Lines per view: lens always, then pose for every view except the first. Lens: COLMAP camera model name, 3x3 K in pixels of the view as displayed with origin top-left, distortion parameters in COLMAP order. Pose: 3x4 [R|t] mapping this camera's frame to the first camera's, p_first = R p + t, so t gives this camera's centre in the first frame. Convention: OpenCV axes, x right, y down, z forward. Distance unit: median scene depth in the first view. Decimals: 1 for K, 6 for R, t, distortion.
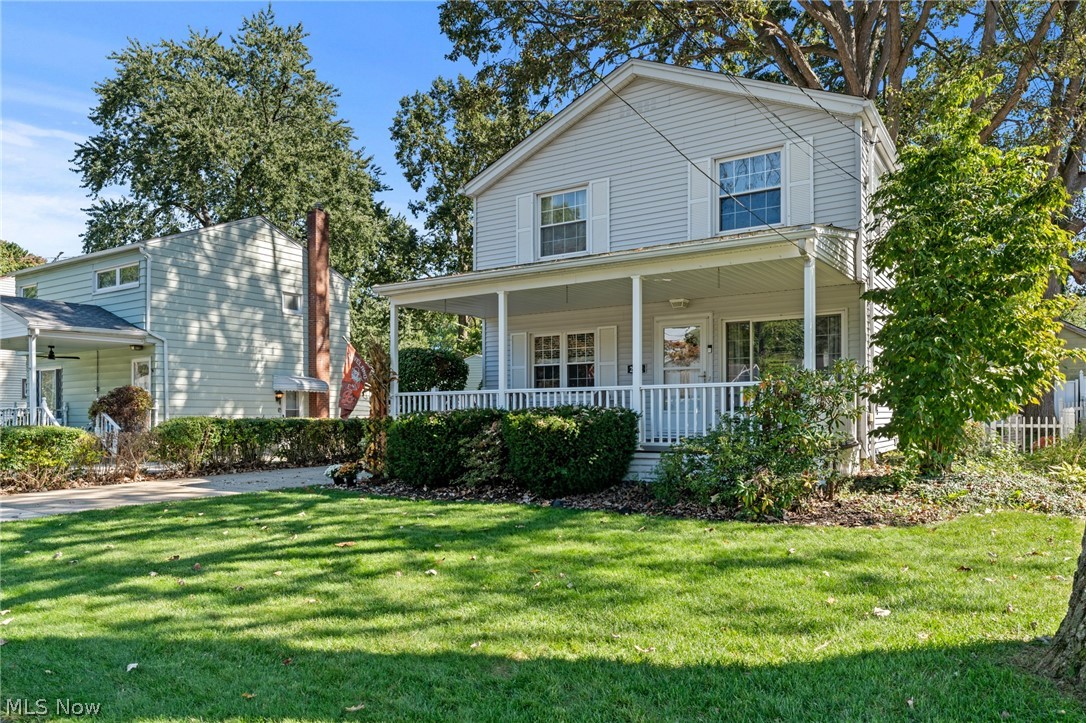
lens RADIAL K [[729.1, 0, 545.2], [0, 729.1, 411.9], [0, 0, 1]] dist [0.000132, 0.000227]
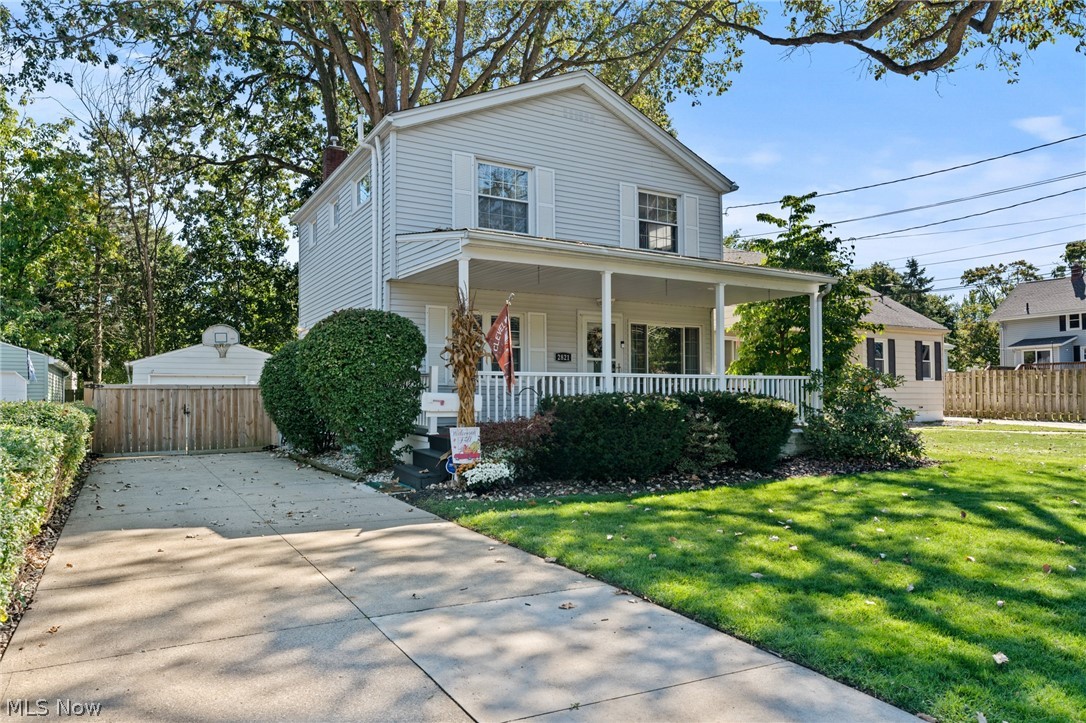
lens RADIAL K [[758.0, 0, 543.0], [0, 758.0, 361.5], [0, 0, 1]] dist [0.001232, 0.000174]
pose [[0.461581, 0.056813, 0.885277, -0.817184], [-0.003951, 0.998069, -0.061991, 0.014198], [-0.887089, 0.025116, 0.460914, 0.508776]]
